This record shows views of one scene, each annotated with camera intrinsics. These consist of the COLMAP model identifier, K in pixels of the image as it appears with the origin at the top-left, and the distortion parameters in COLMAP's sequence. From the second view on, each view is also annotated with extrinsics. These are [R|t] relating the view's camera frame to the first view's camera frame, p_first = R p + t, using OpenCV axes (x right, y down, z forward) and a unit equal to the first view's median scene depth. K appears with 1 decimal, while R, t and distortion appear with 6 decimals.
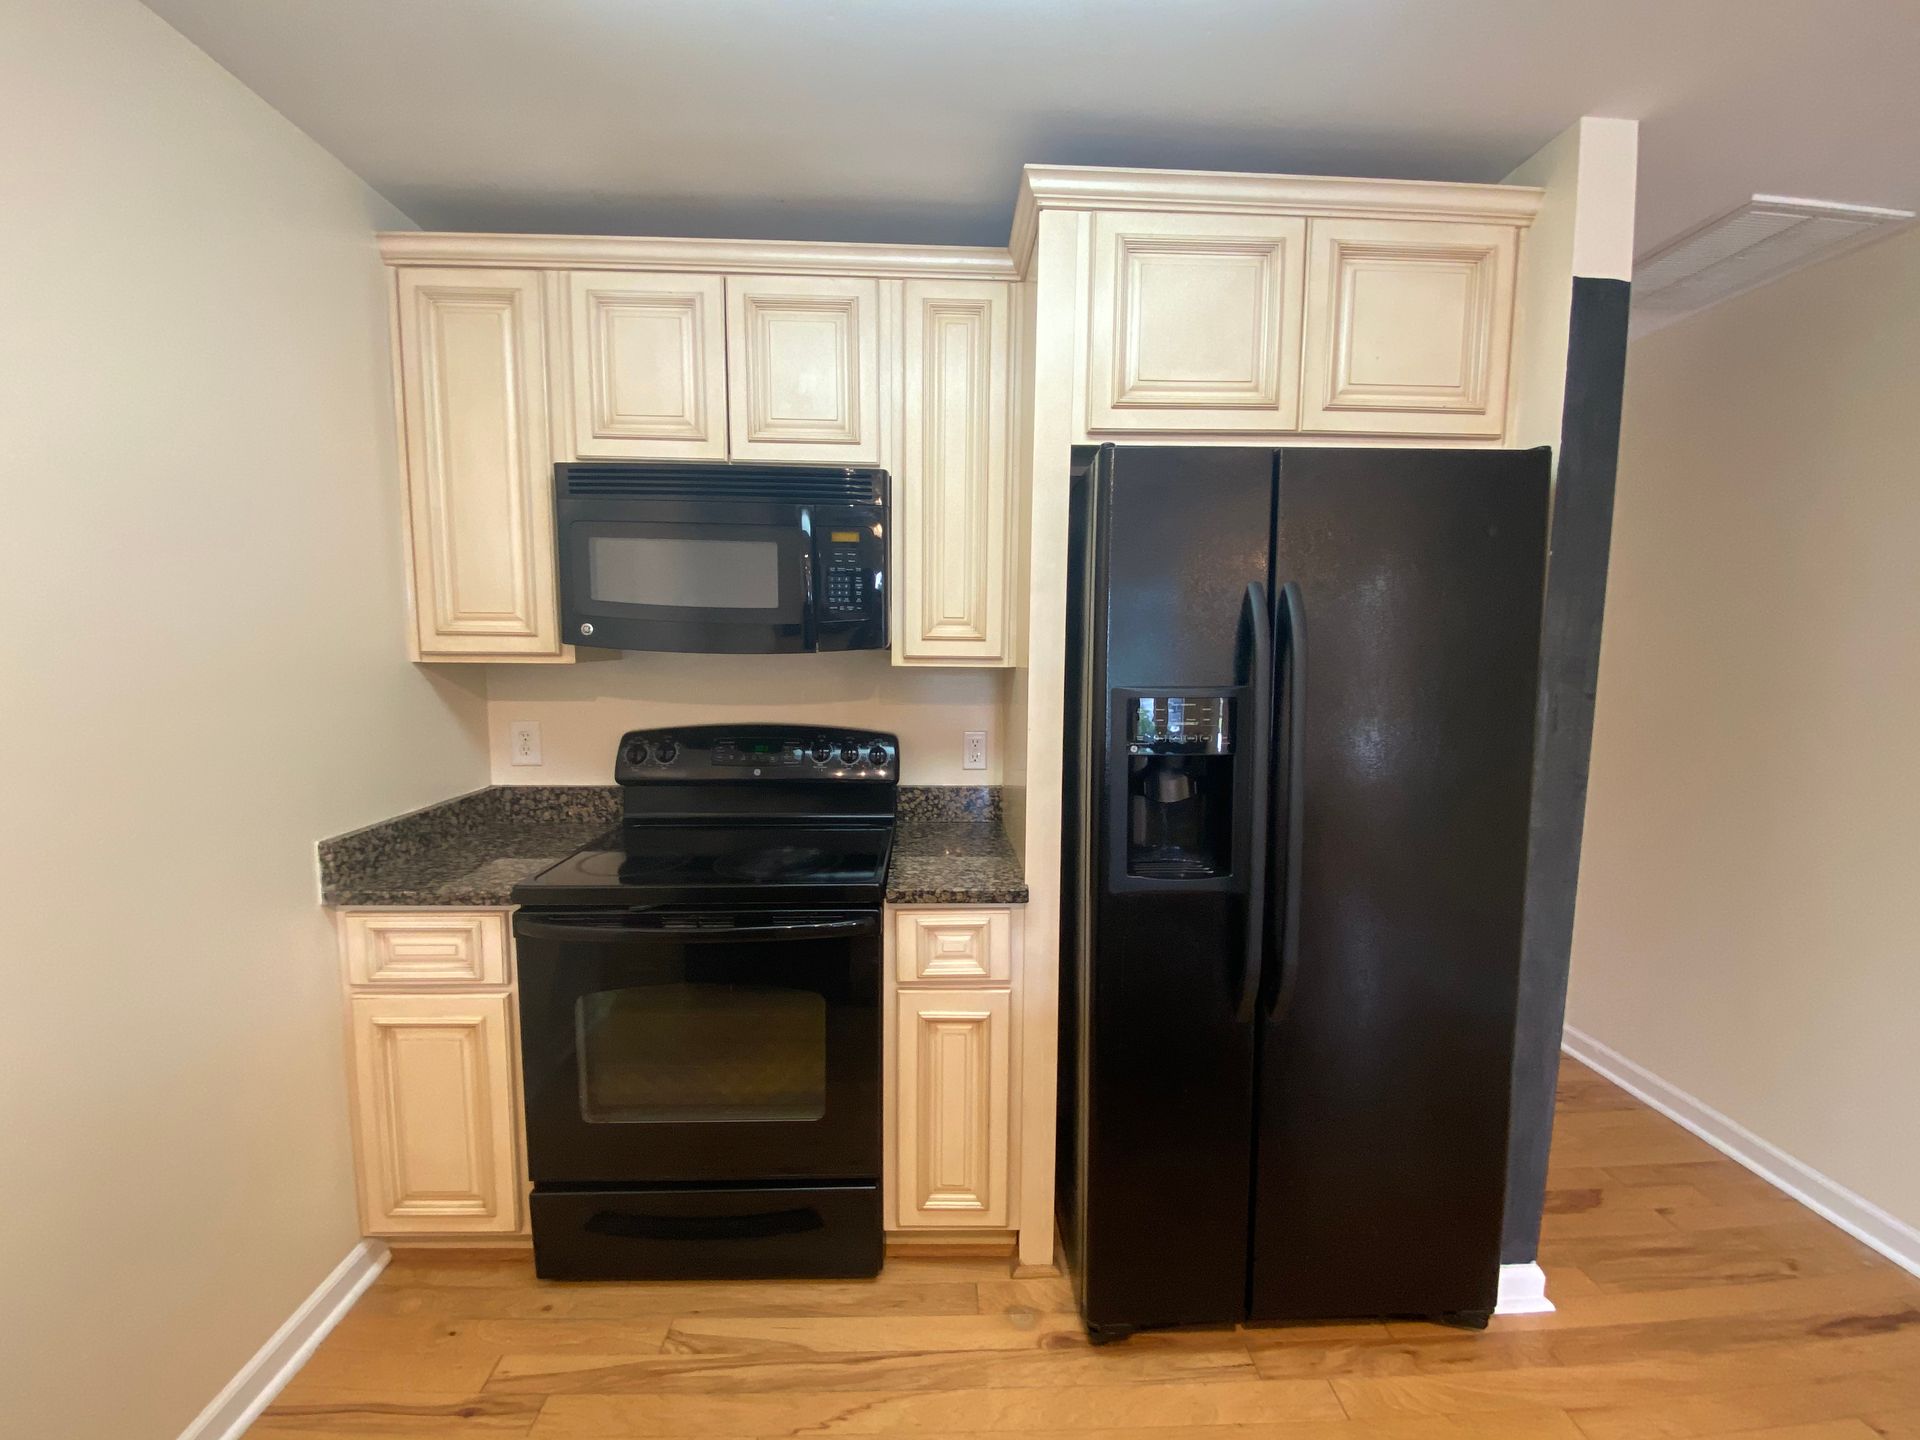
lens RADIAL K [[770.0, 0, 958.2], [0, 770.0, 731.5], [0, 0, 1]] dist [0.024002, -0.027765]
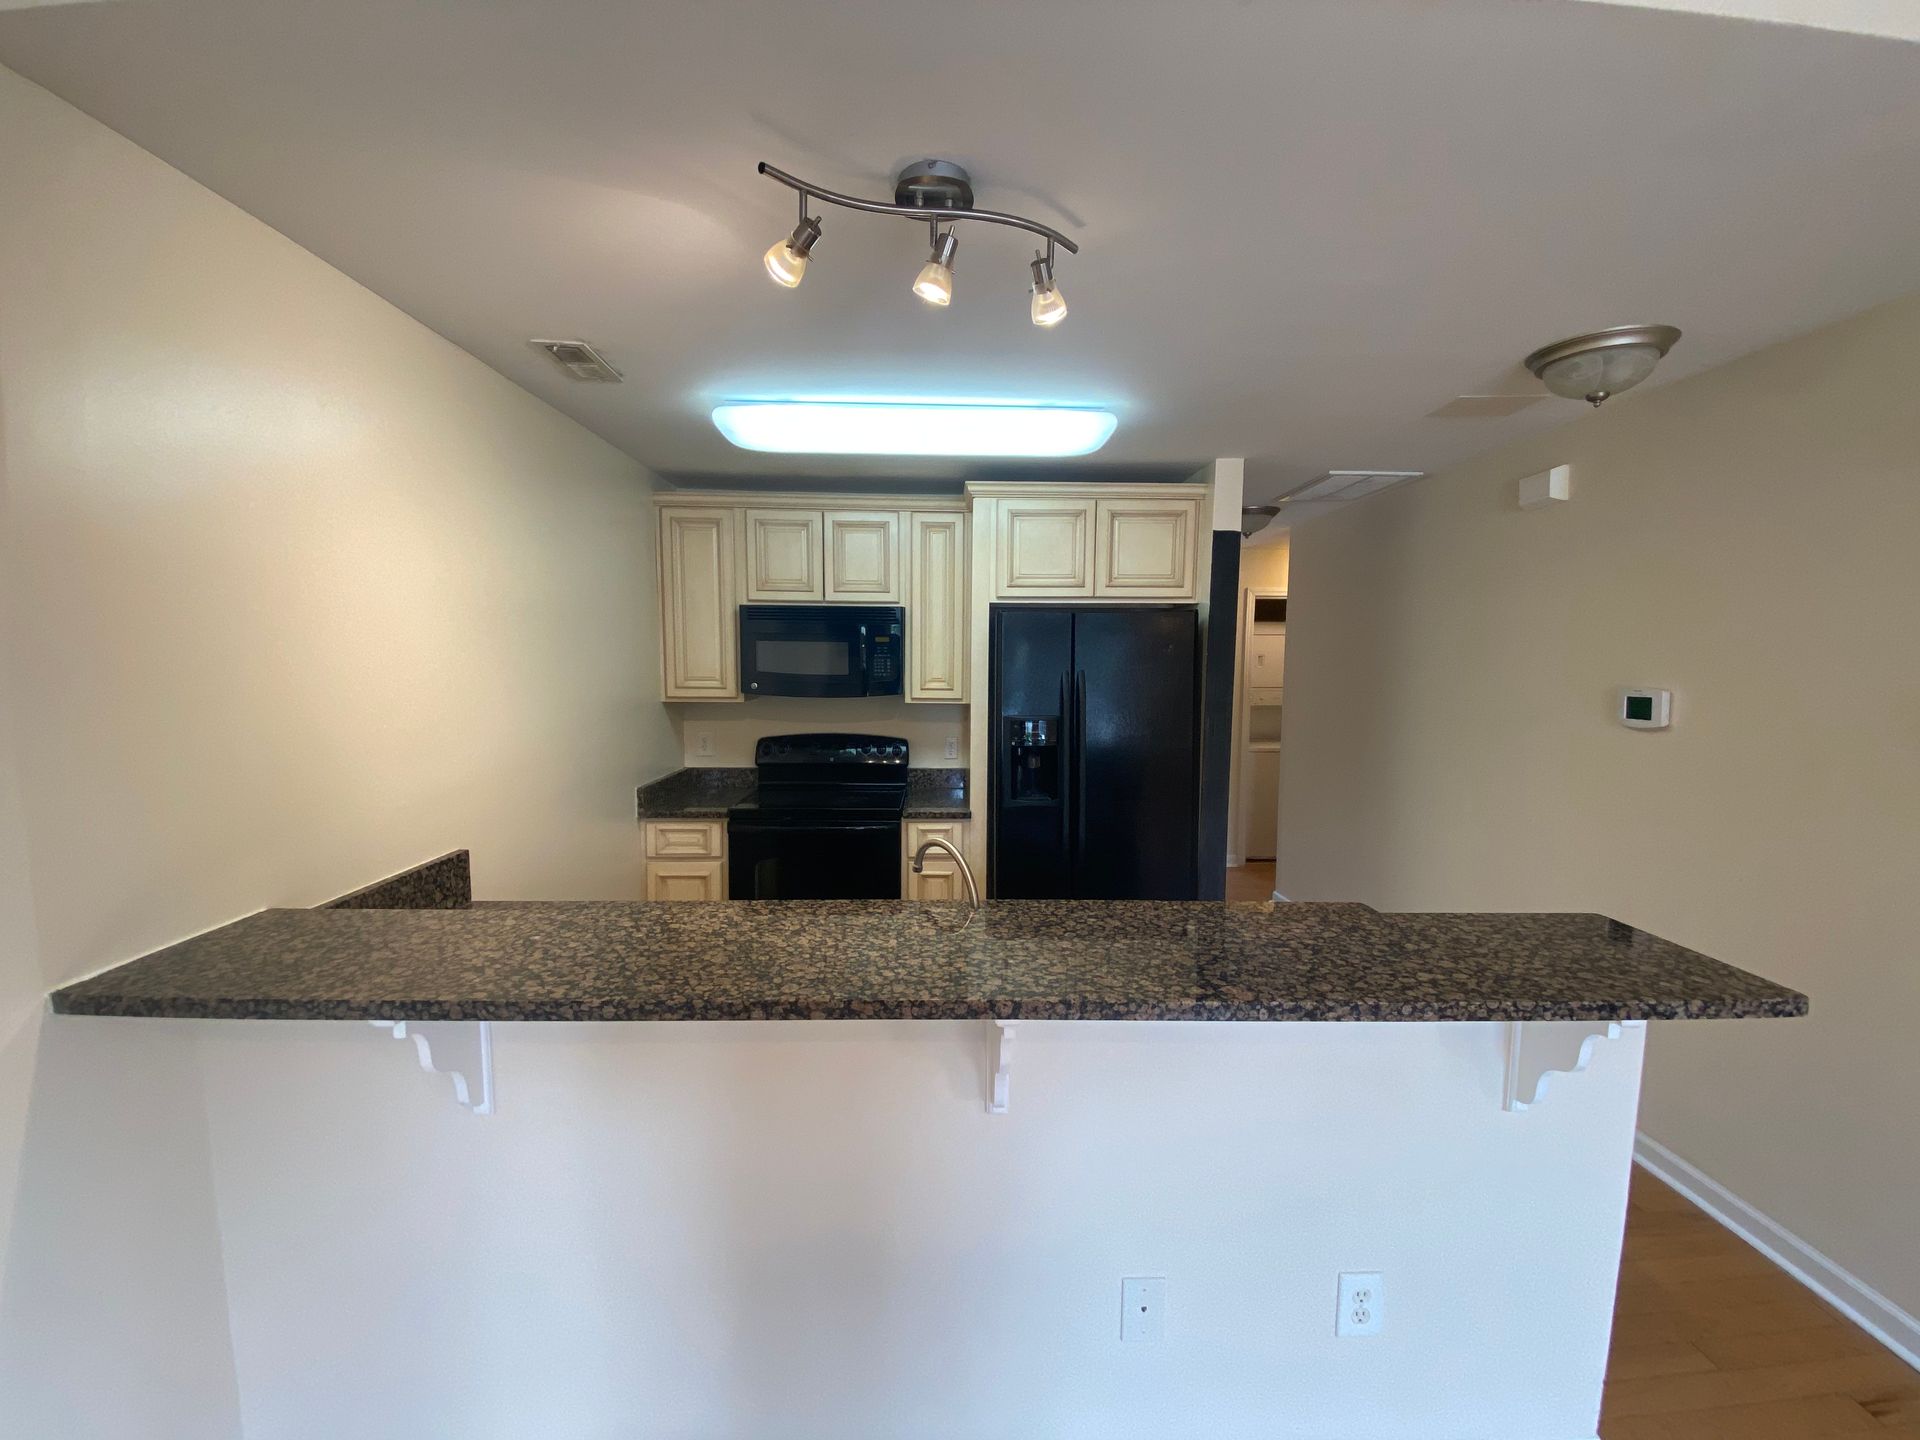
lens RADIAL K [[766.5, 0, 955.7], [0, 766.5, 739.7], [0, 0, 1]] dist [0.043708, -0.027125]
pose [[0.999876, 0.000509, -0.015757, 0.077708], [-0.000641, 0.999965, -0.008399, 0.024403], [0.015752, 0.008408, 0.999841, -1.008549]]
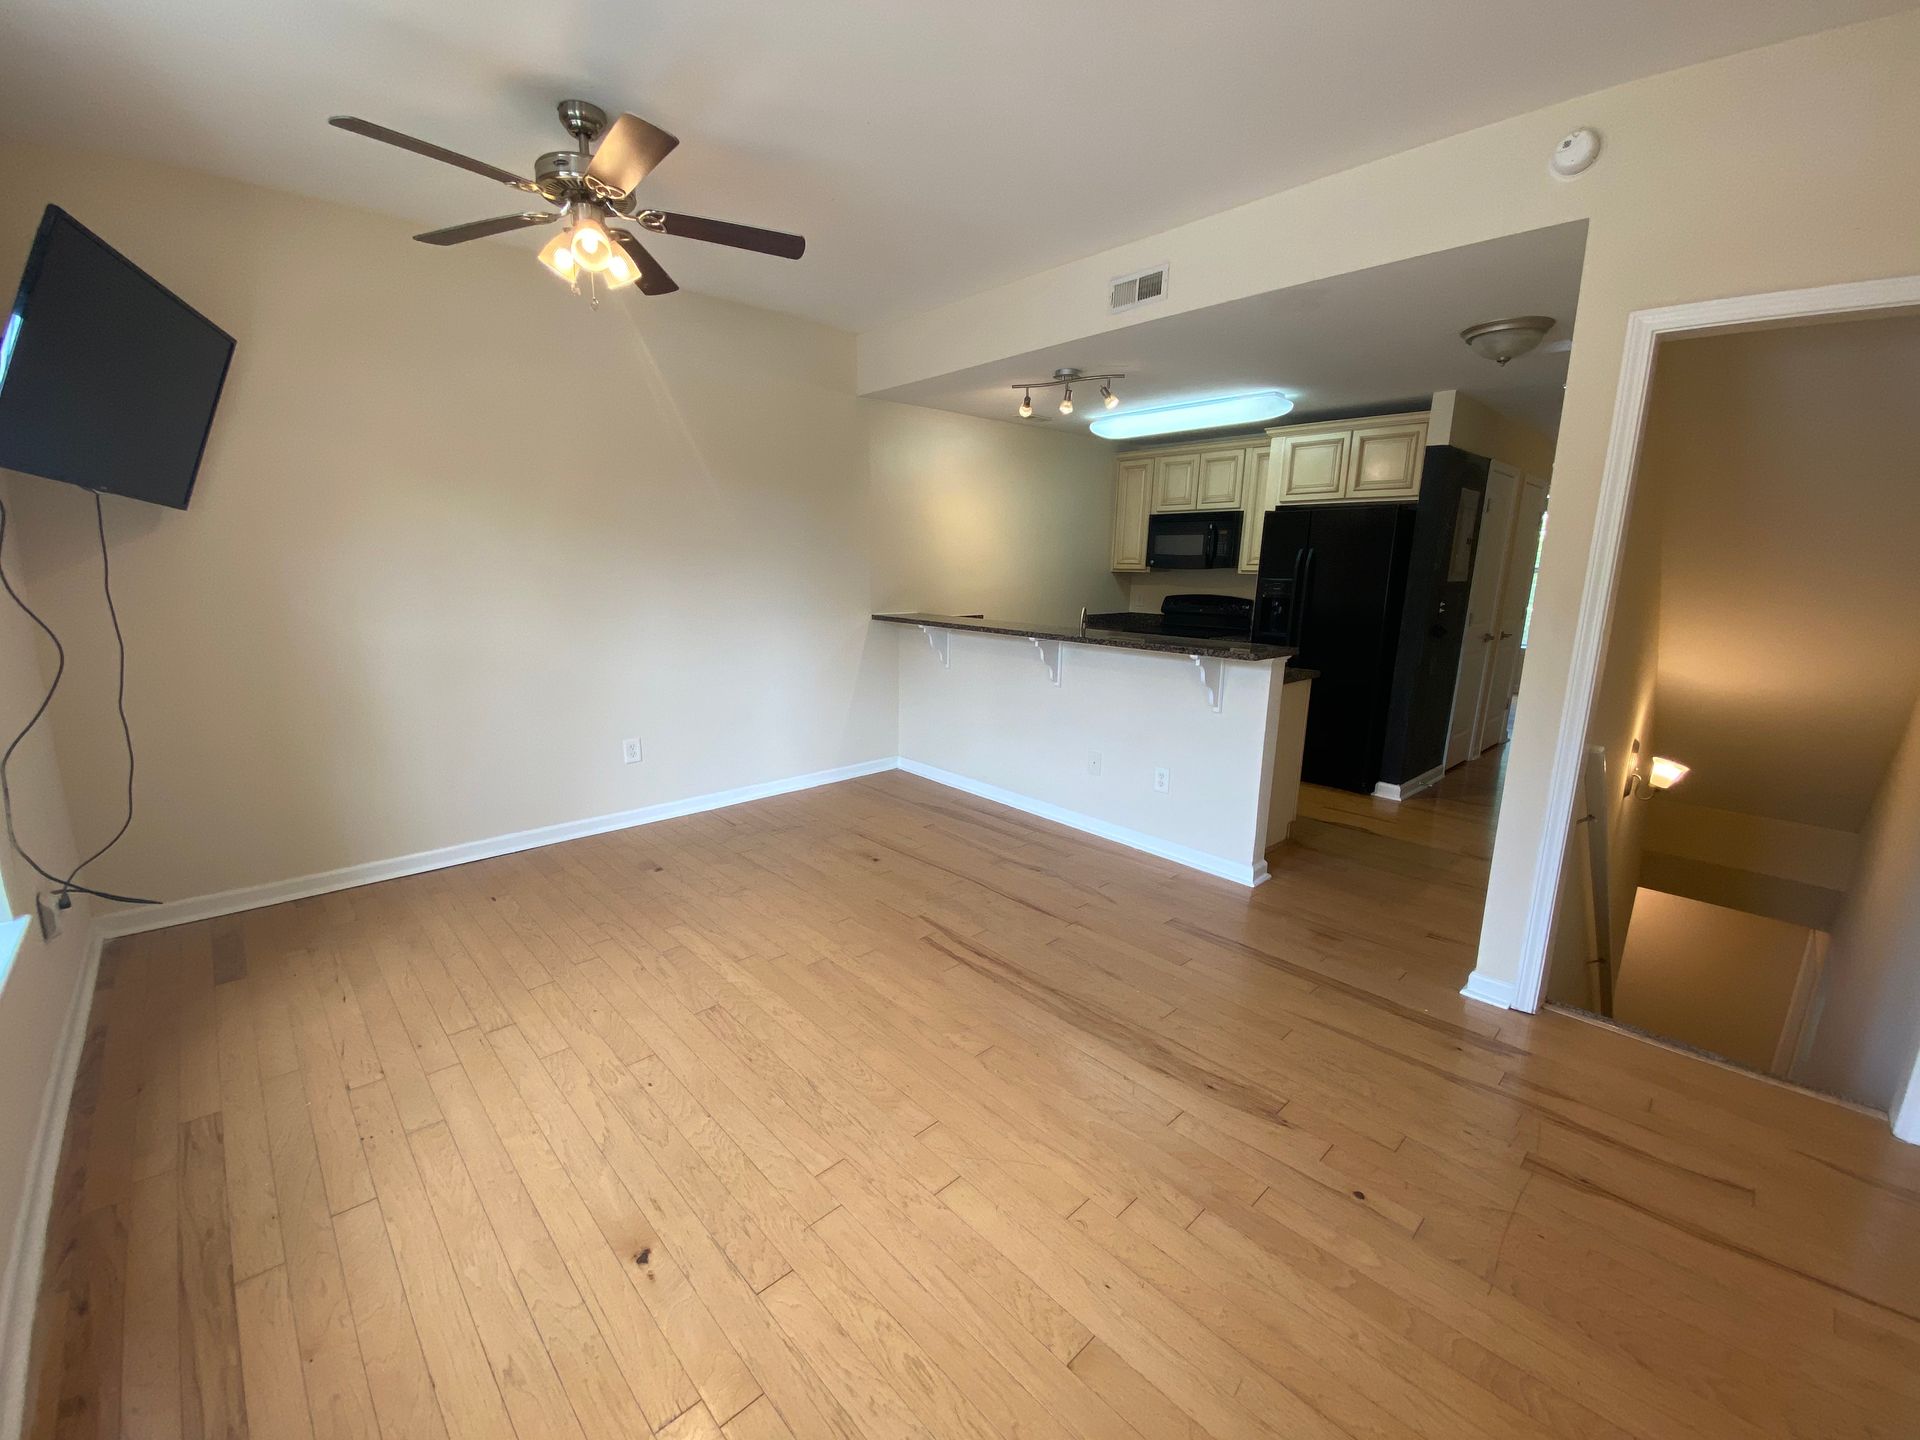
lens RADIAL K [[770.0, 0, 958.2], [0, 770.0, 731.5], [0, 0, 1]] dist [0.024002, -0.027765]
pose [[0.658461, 0.164757, -0.734359, 1.658336], [-0.096031, 0.986161, 0.135144, 0.240876], [0.746463, -0.018466, 0.665171, -2.020454]]
